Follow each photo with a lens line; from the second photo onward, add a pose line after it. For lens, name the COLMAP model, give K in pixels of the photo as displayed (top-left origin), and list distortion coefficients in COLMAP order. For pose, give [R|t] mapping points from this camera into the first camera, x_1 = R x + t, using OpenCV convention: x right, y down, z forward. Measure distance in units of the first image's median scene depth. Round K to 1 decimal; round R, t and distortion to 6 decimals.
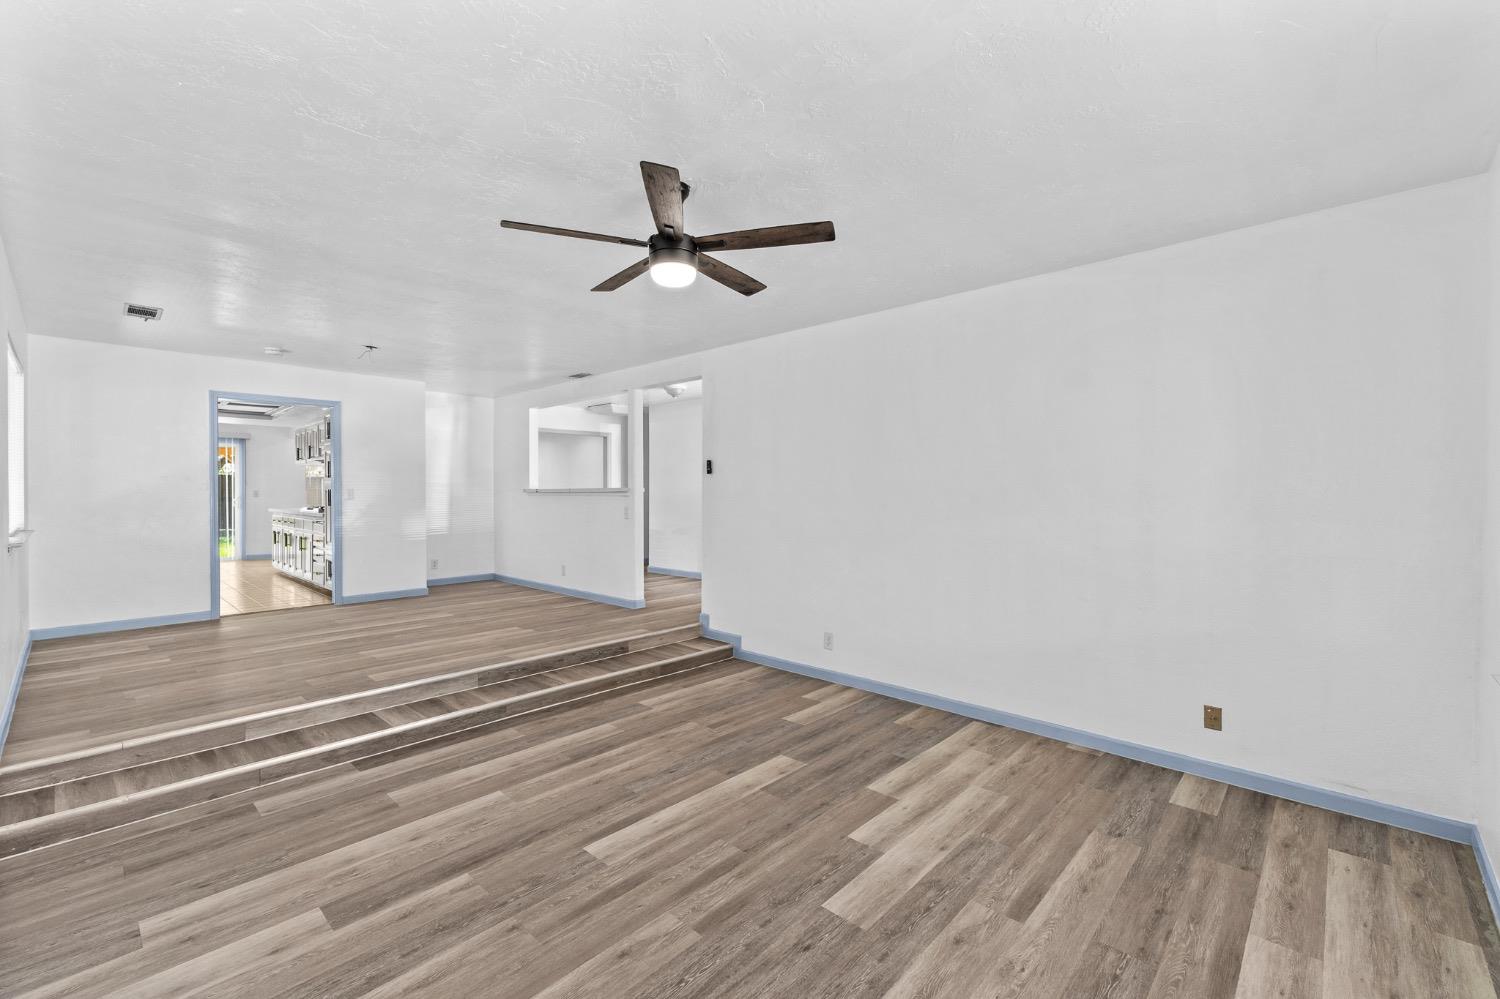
lens RADIAL K [[637.7, 0, 747.2], [0, 637.7, 496.2], [0, 0, 1]] dist [0.007968, -0.000505]
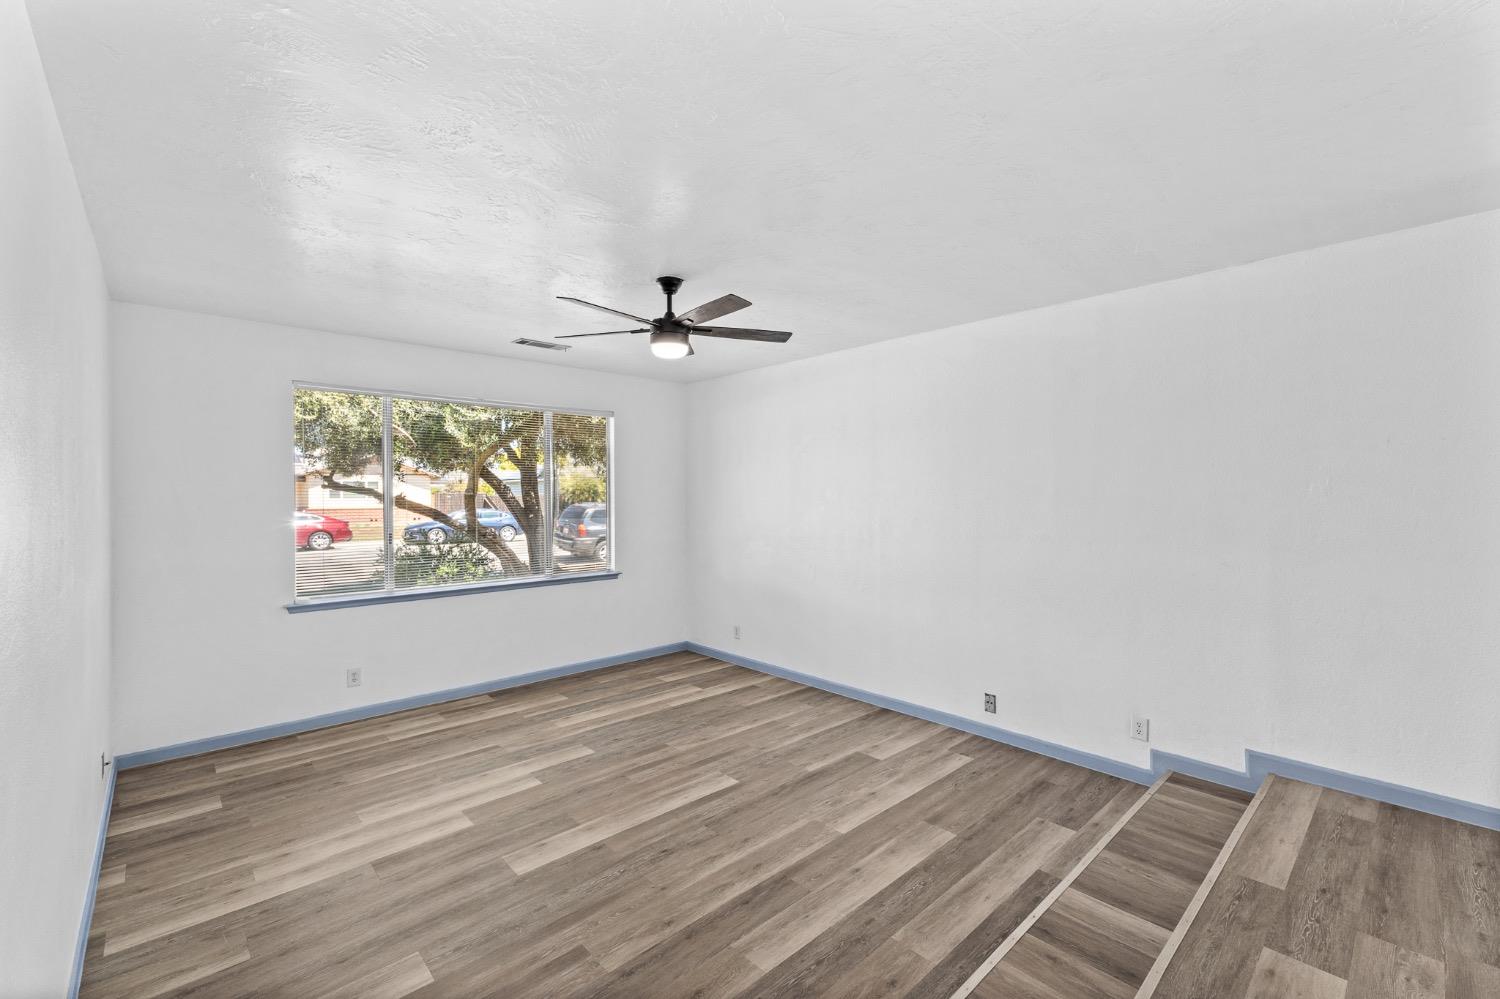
lens RADIAL K [[637.7, 0, 747.2], [0, 637.7, 496.2], [0, 0, 1]] dist [0.007968, -0.000505]
pose [[-0.997511, 0.002920, 0.070453, -0.281353], [0.003612, 0.999946, 0.009697, -0.056551], [-0.070421, 0.009927, -0.997468, 1.783016]]
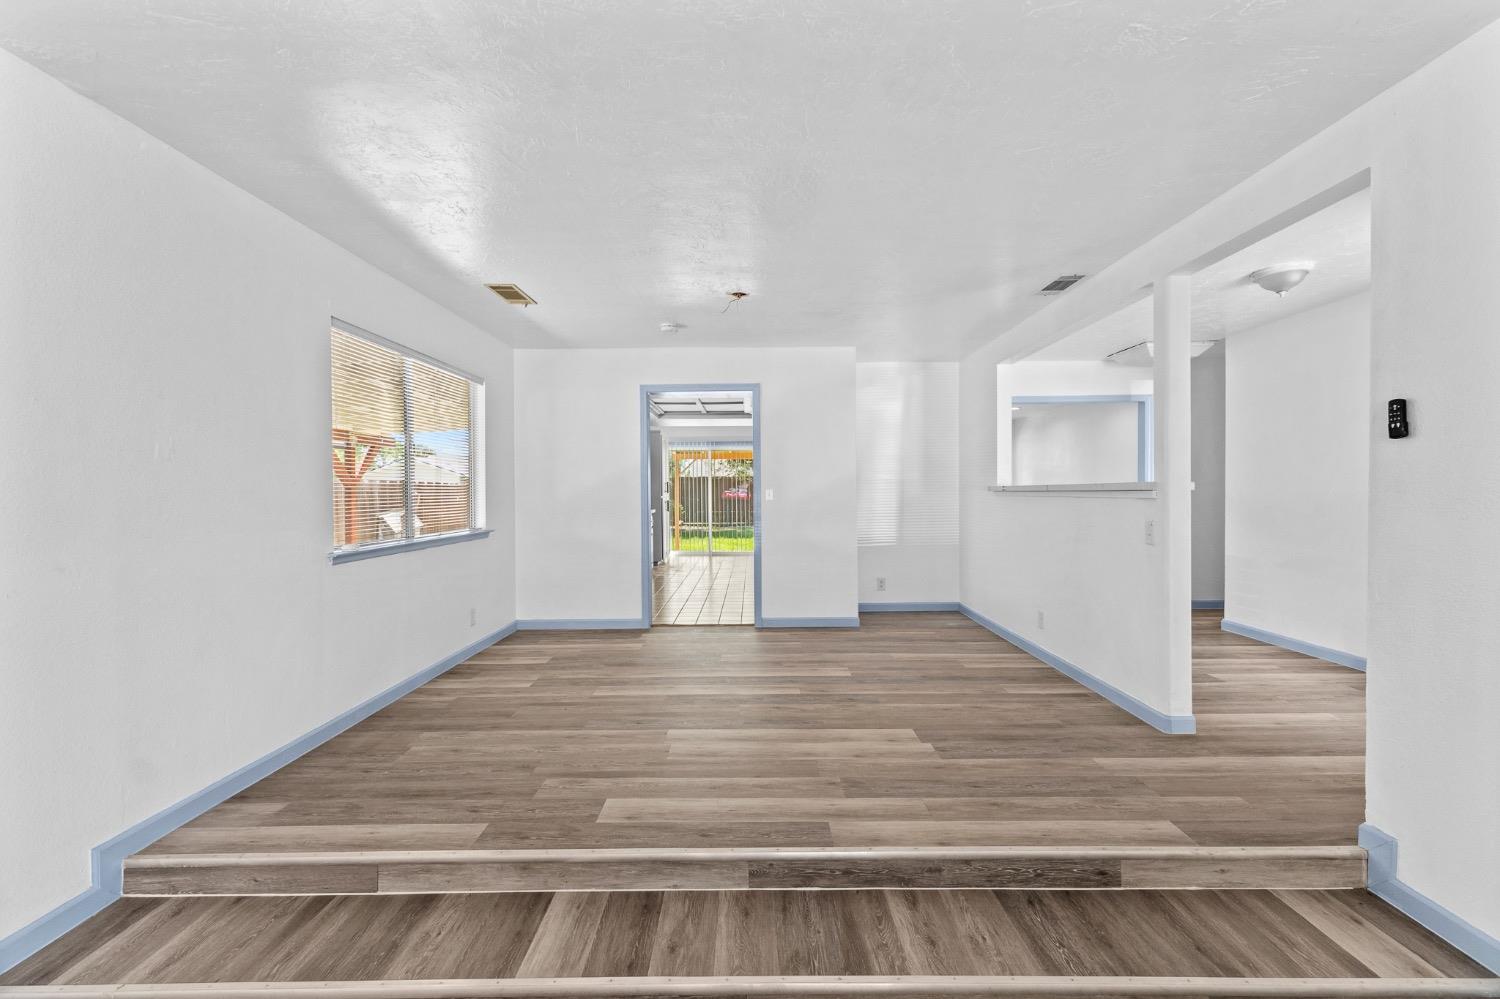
lens RADIAL K [[637.7, 0, 747.2], [0, 637.7, 496.2], [0, 0, 1]] dist [0.007968, -0.000505]
pose [[0.679783, 0.001724, -0.733411, -0.073448], [0.002983, 0.999982, 0.005115, -0.011545], [0.733407, -0.005665, 0.679766, 0.846336]]
